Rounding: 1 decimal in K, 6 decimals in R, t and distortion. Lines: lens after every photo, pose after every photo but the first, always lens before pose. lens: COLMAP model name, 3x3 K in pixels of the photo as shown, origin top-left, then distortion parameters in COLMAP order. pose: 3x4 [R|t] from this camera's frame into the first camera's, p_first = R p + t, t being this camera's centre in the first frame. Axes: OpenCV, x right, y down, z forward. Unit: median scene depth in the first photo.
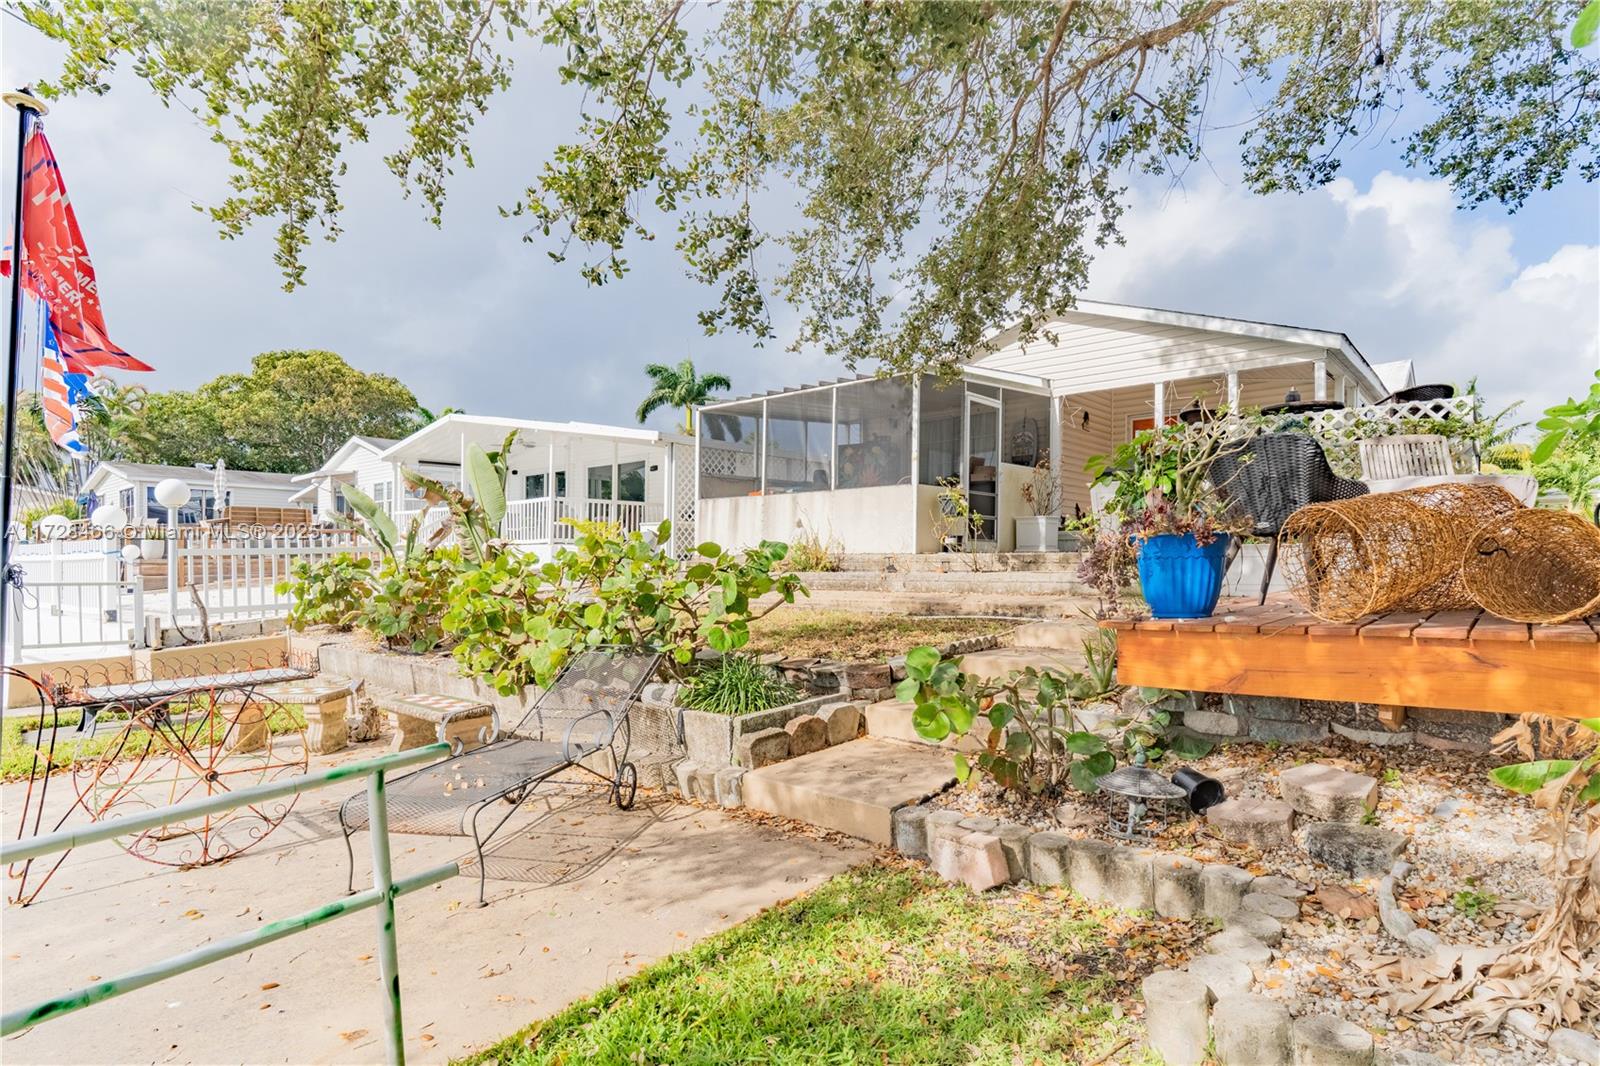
lens RADIAL K [[827.9, 0, 800.6], [0, 827.9, 560.7], [0, 0, 1]] dist [0.003061, 0.000328]
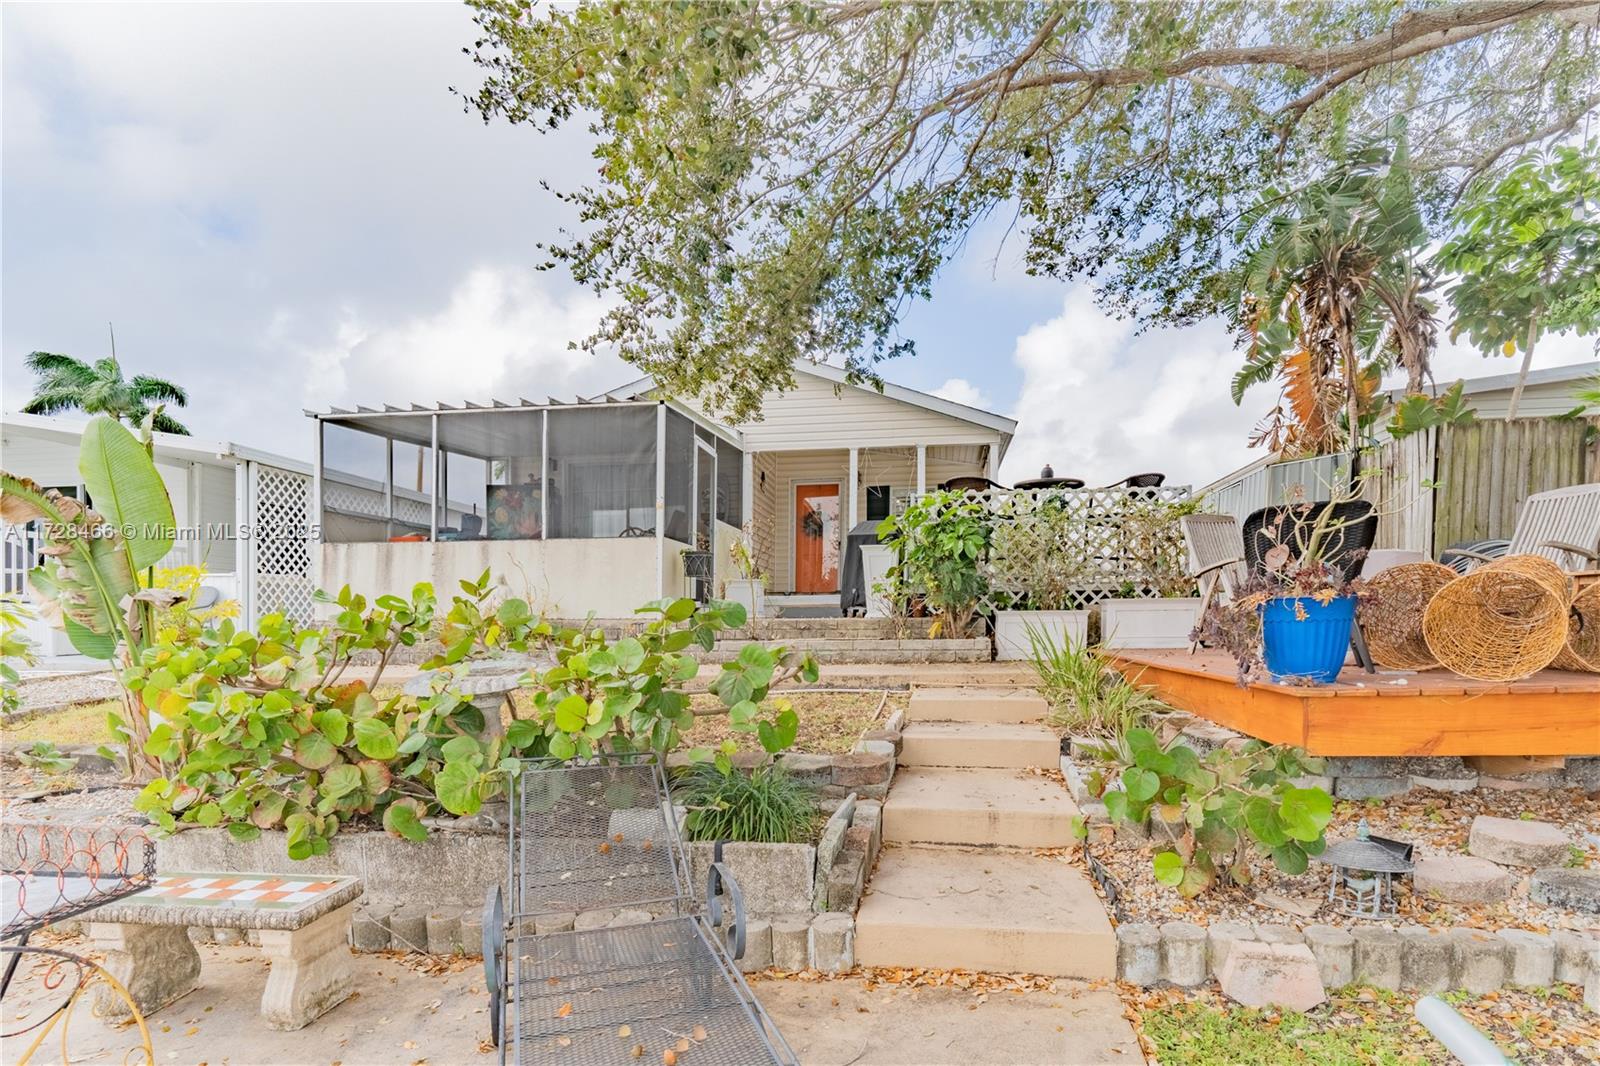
lens RADIAL K [[899.0, 0, 800.0], [0, 899.0, 624.9], [0, 0, 1]] dist [-0.007083, -0.000519]
pose [[0.848071, 0.000747, 0.529881, -0.193970], [0.003287, 0.999972, -0.006671, 0.002287], [-0.529872, 0.007399, 0.848045, 0.135049]]
